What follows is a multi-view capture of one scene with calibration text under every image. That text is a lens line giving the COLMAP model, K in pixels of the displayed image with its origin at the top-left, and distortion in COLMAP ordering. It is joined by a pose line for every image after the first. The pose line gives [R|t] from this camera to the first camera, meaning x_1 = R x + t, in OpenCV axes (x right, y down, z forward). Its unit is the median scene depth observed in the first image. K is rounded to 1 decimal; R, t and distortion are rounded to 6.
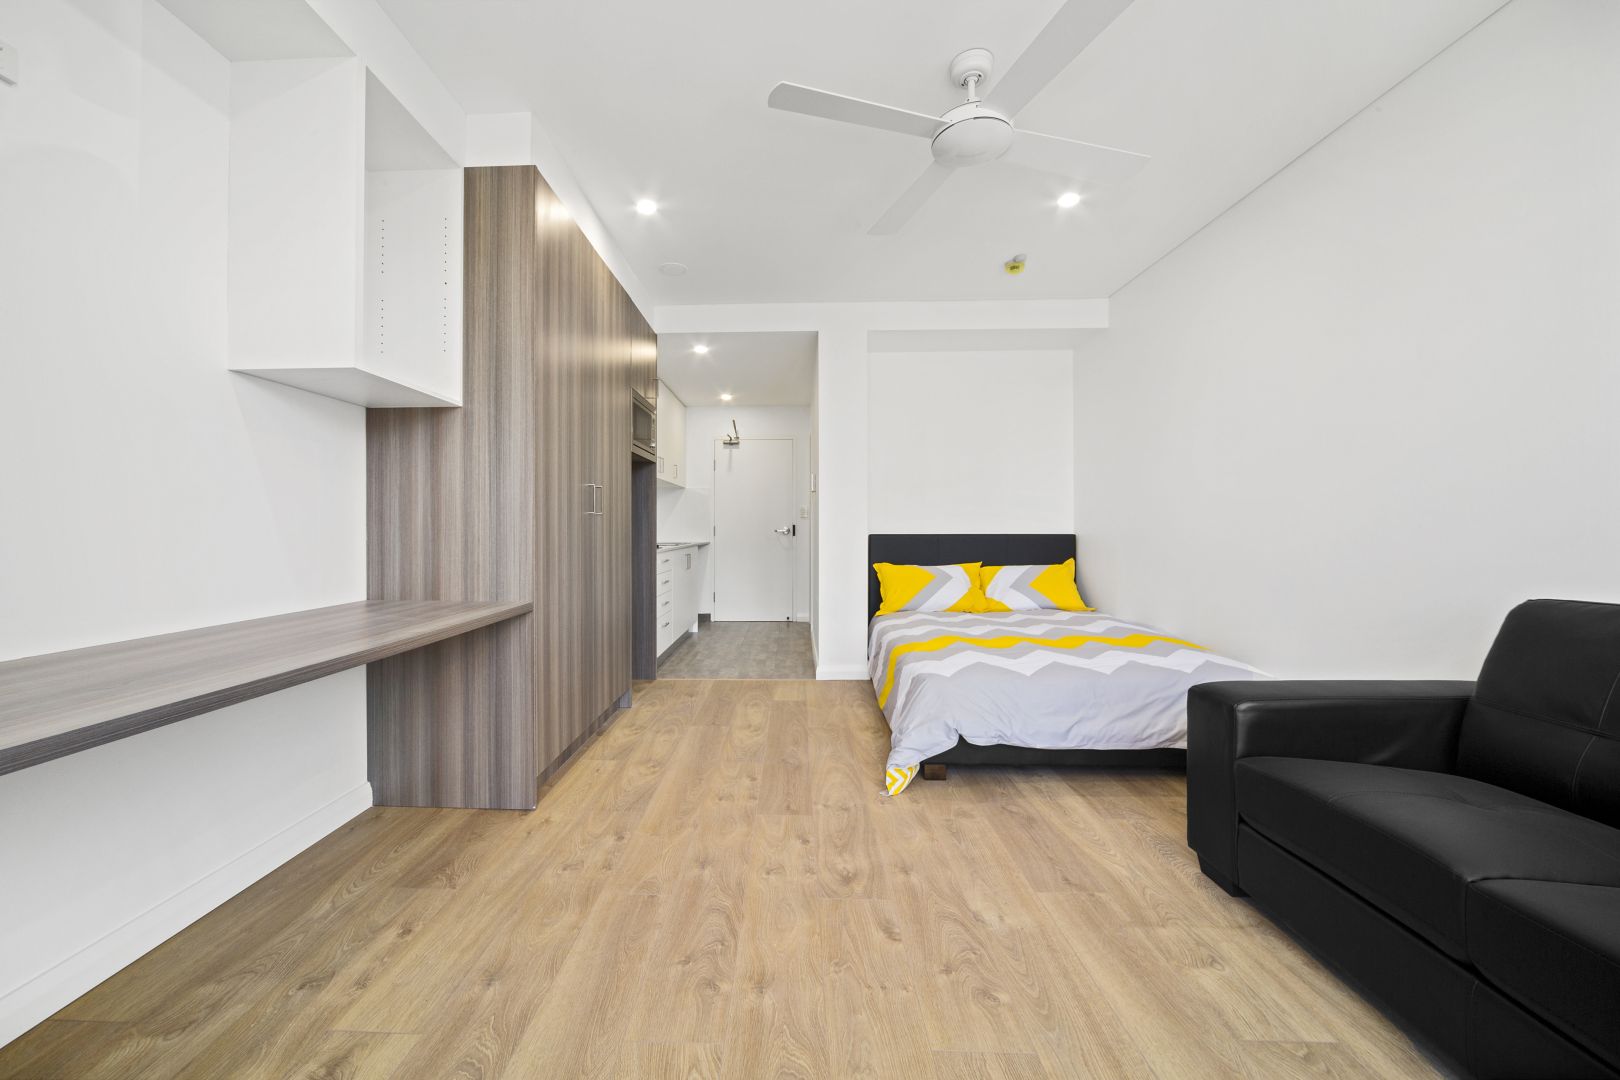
lens RADIAL K [[549.2, 0, 775.7], [0, 549.2, 525.8], [0, 0, 1]] dist [-0.004549, 0.000352]
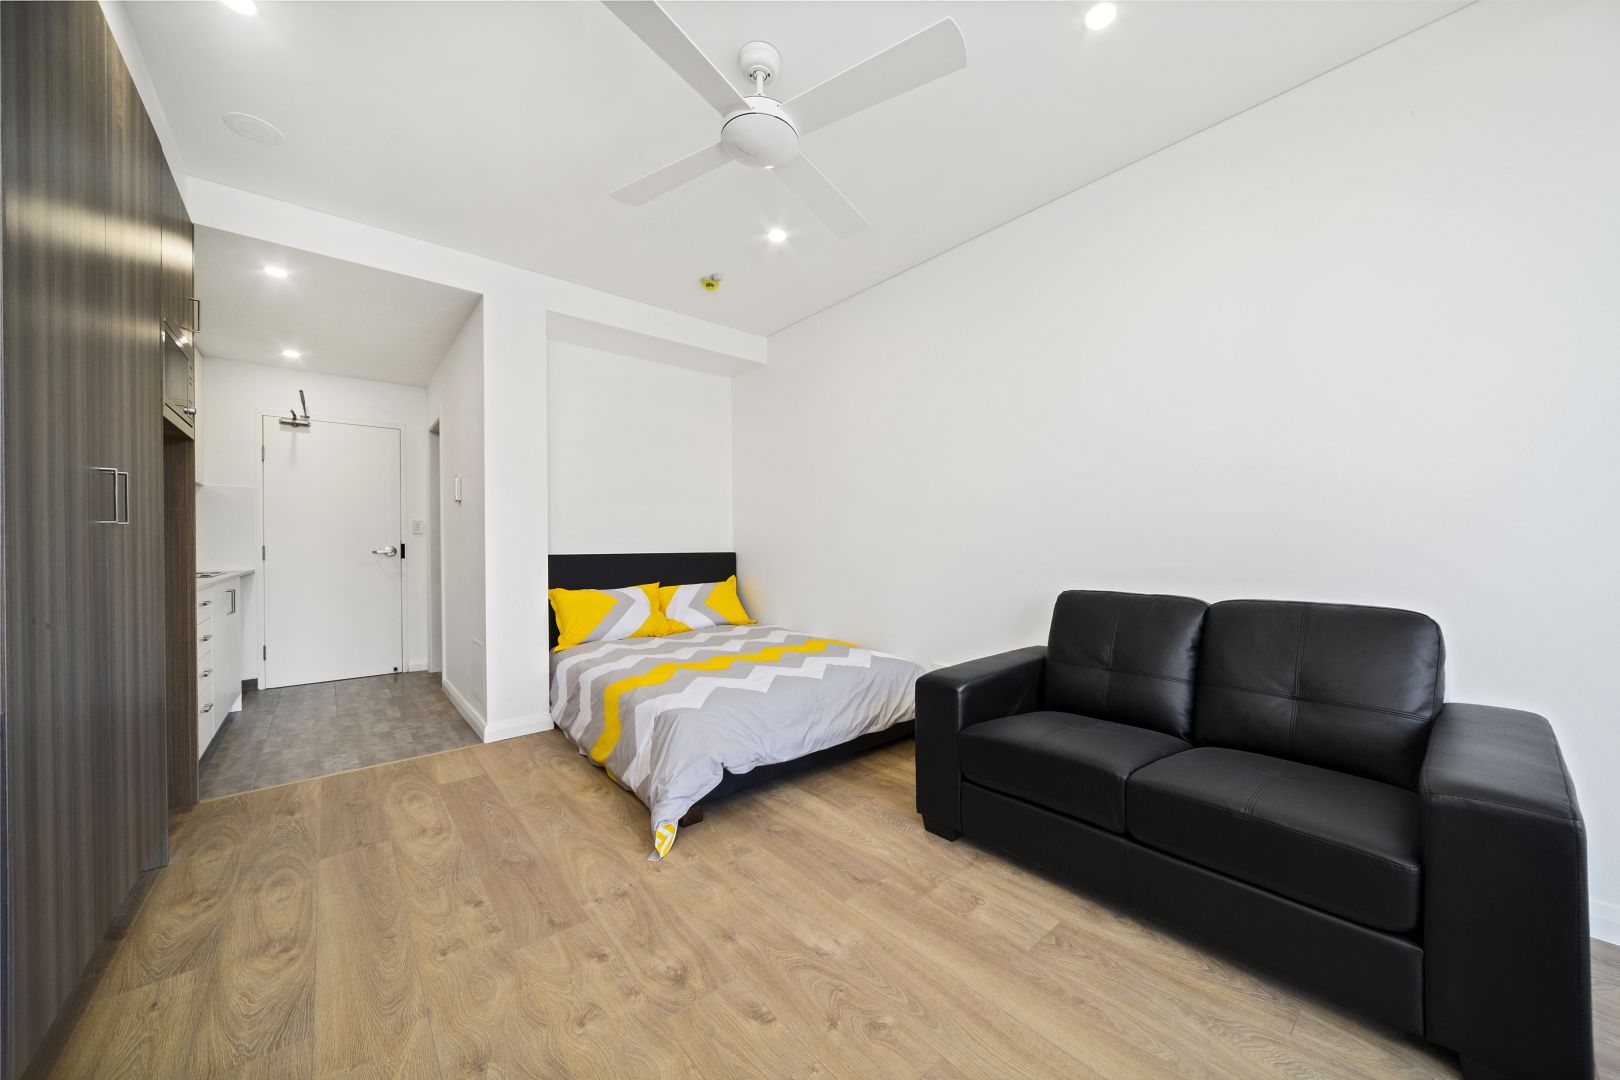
lens RADIAL K [[575.3, 0, 776.3], [0, 575.3, 547.1], [0, 0, 1]] dist [-0.005761, 0.000362]
pose [[0.759618, -0.005022, 0.650350, -0.233573], [0.001015, 0.999978, 0.006536, -0.003869], [-0.650369, -0.004304, 0.759607, 0.193825]]
